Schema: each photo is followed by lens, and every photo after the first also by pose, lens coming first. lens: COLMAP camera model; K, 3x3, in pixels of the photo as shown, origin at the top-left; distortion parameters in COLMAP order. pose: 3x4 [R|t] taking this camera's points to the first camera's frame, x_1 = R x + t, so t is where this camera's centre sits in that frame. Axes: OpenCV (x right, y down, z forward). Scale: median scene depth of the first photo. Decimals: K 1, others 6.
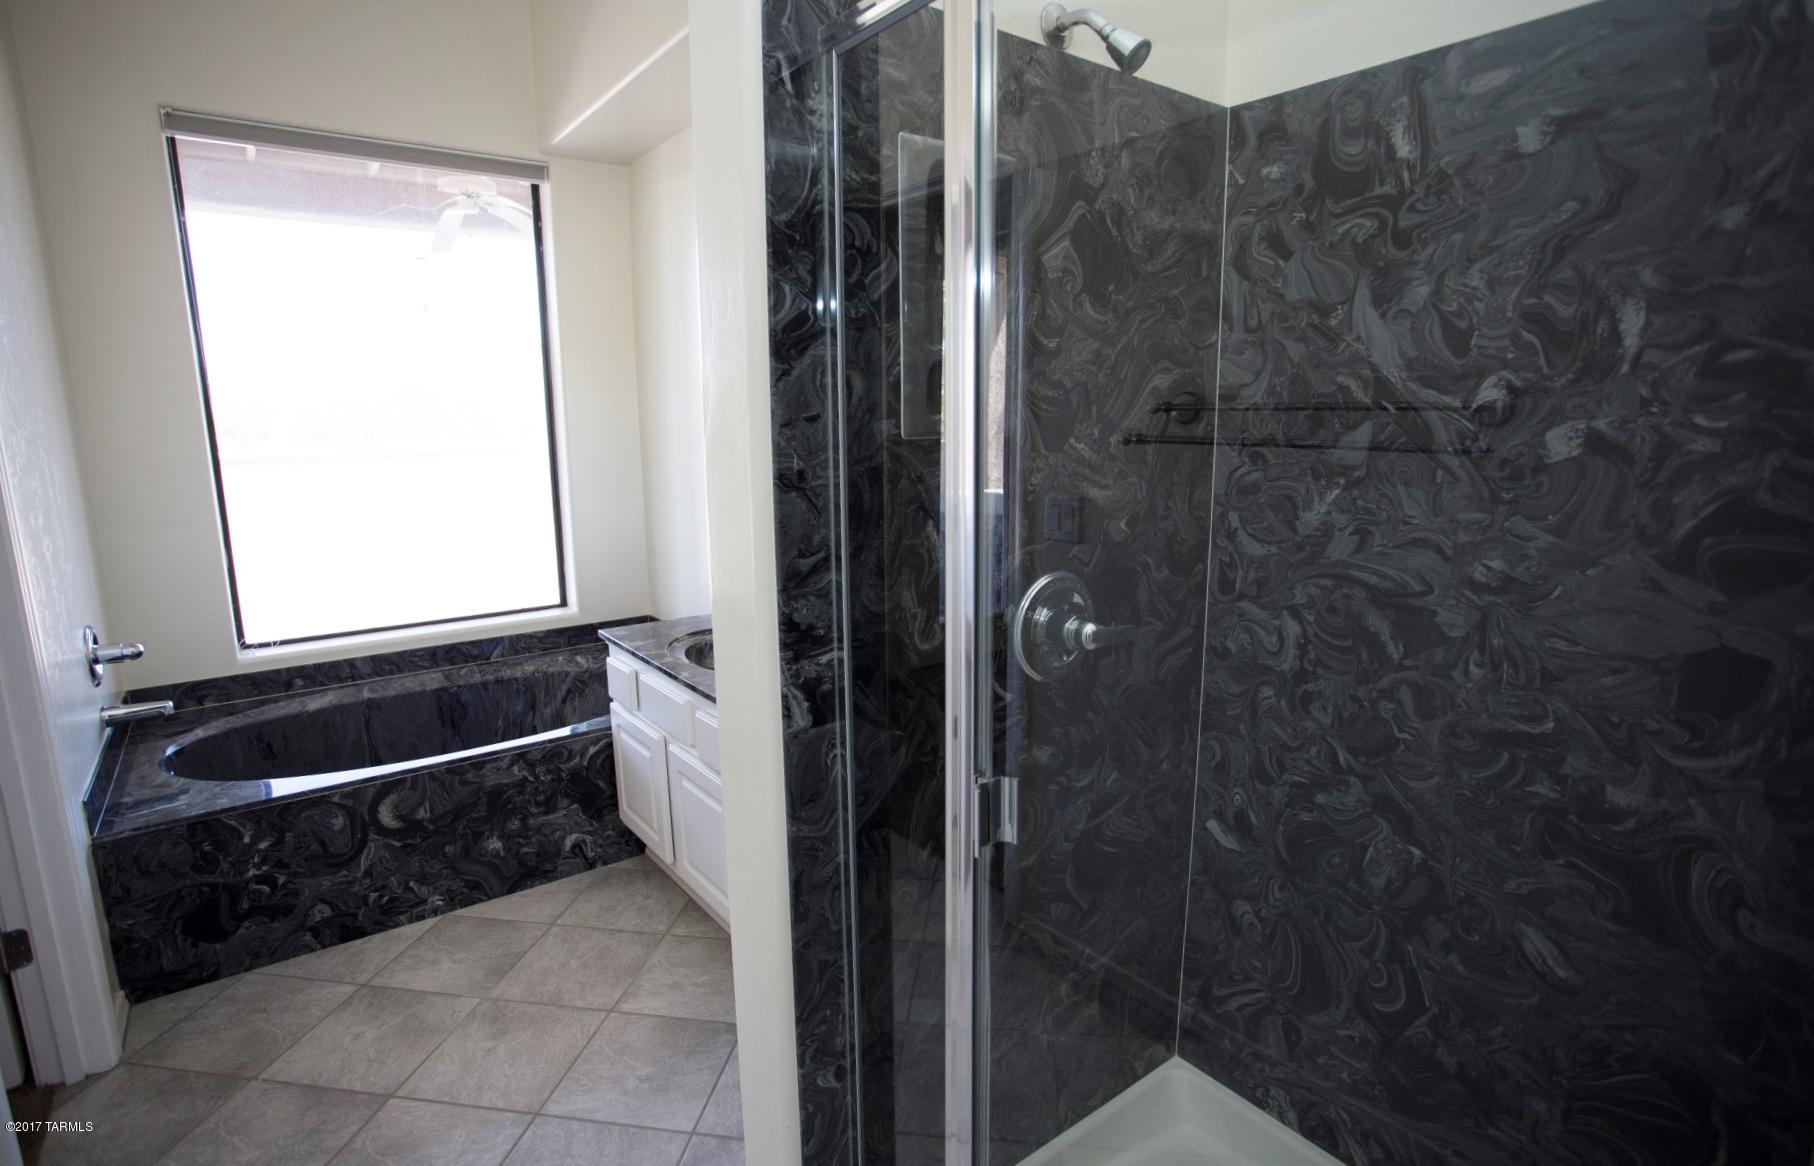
lens RADIAL K [[921.7, 0, 901.9], [0, 921.7, 597.4], [0, 0, 1]] dist [-0.026344, 0.000467]
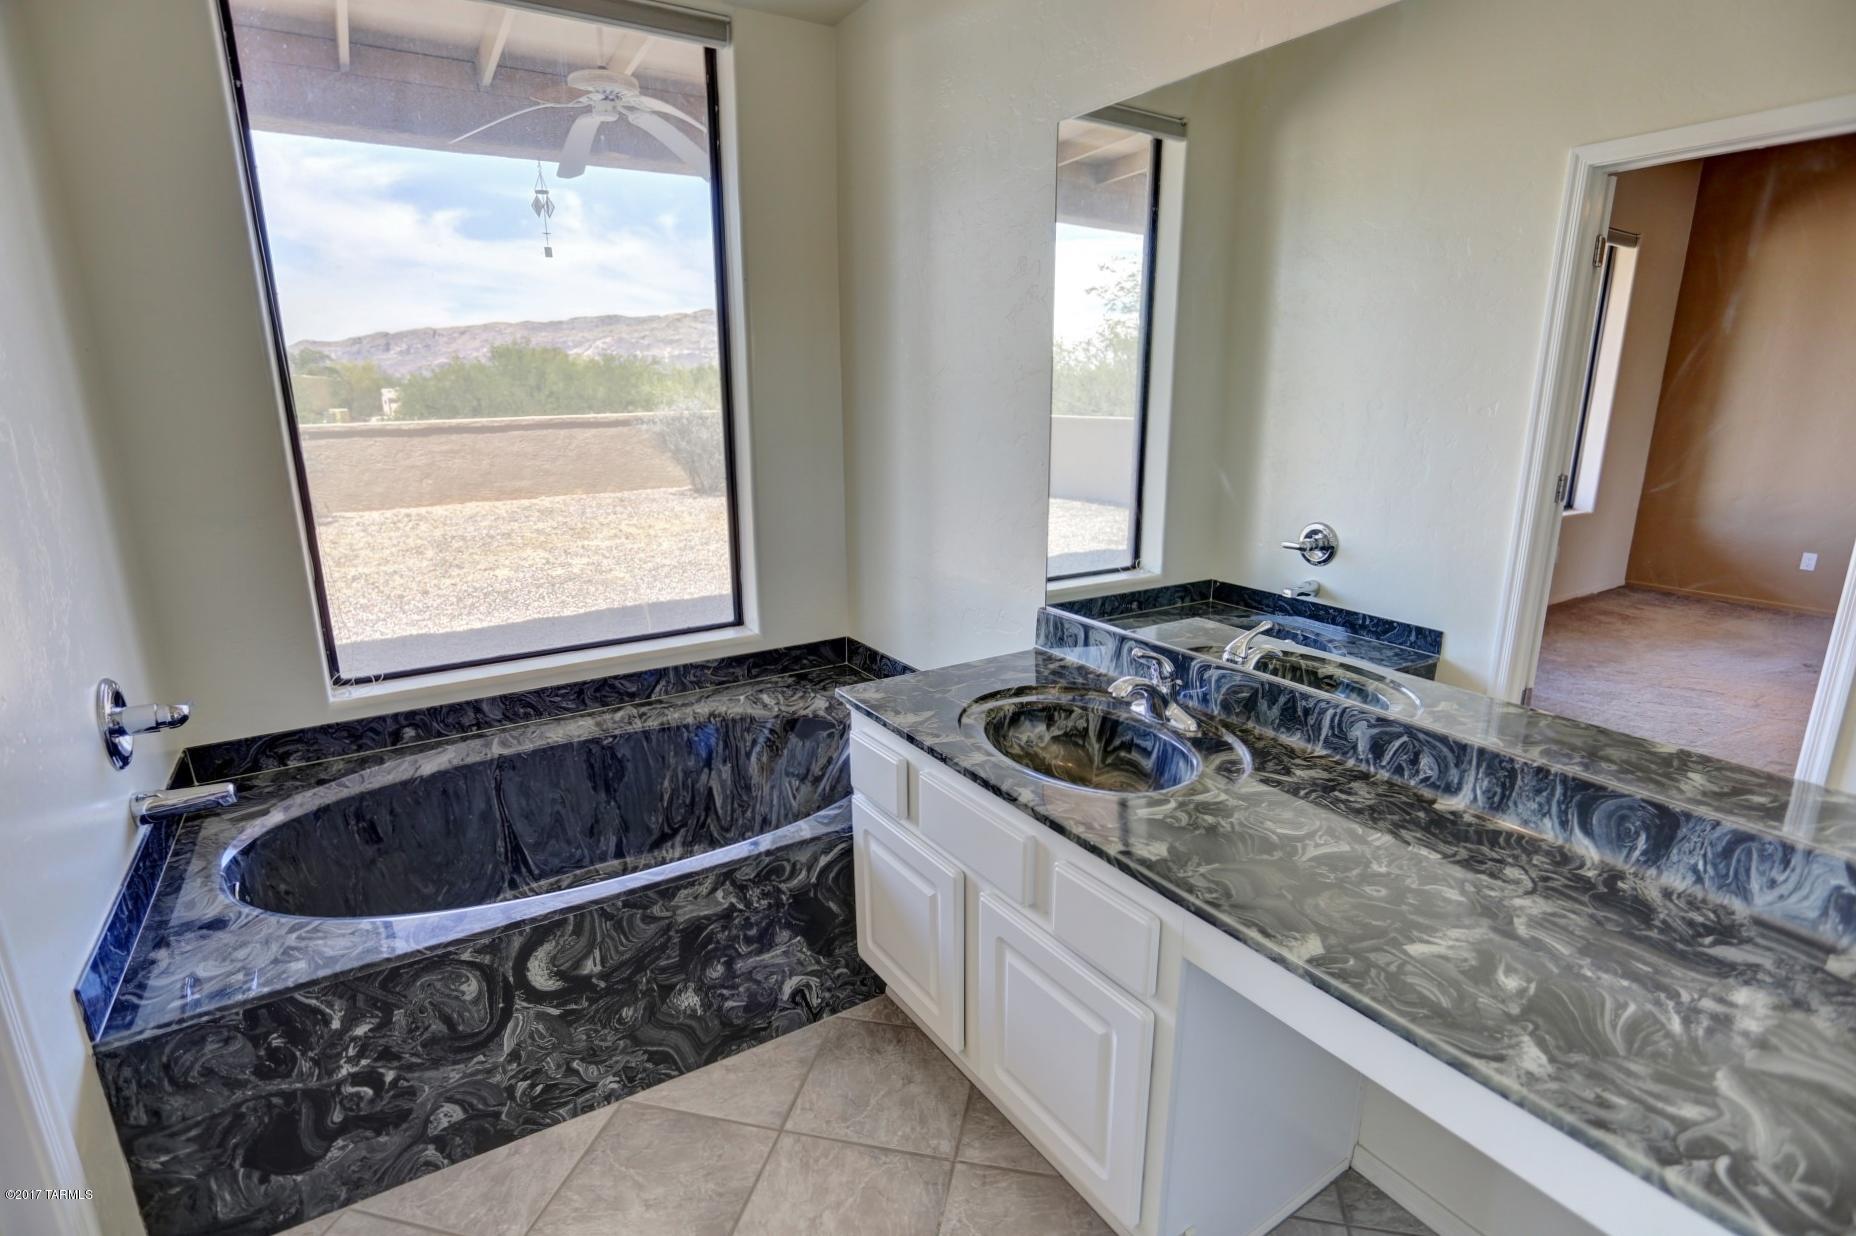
lens RADIAL K [[916.1, 0, 924.4], [0, 916.1, 624.3], [0, 0, 1]] dist [-0.038580, 0.009358]
pose [[0.997445, 0.015602, -0.069707, -0.232703], [-0.011559, 0.998247, 0.058038, -0.053414], [0.070490, -0.057084, 0.995878, 0.361448]]
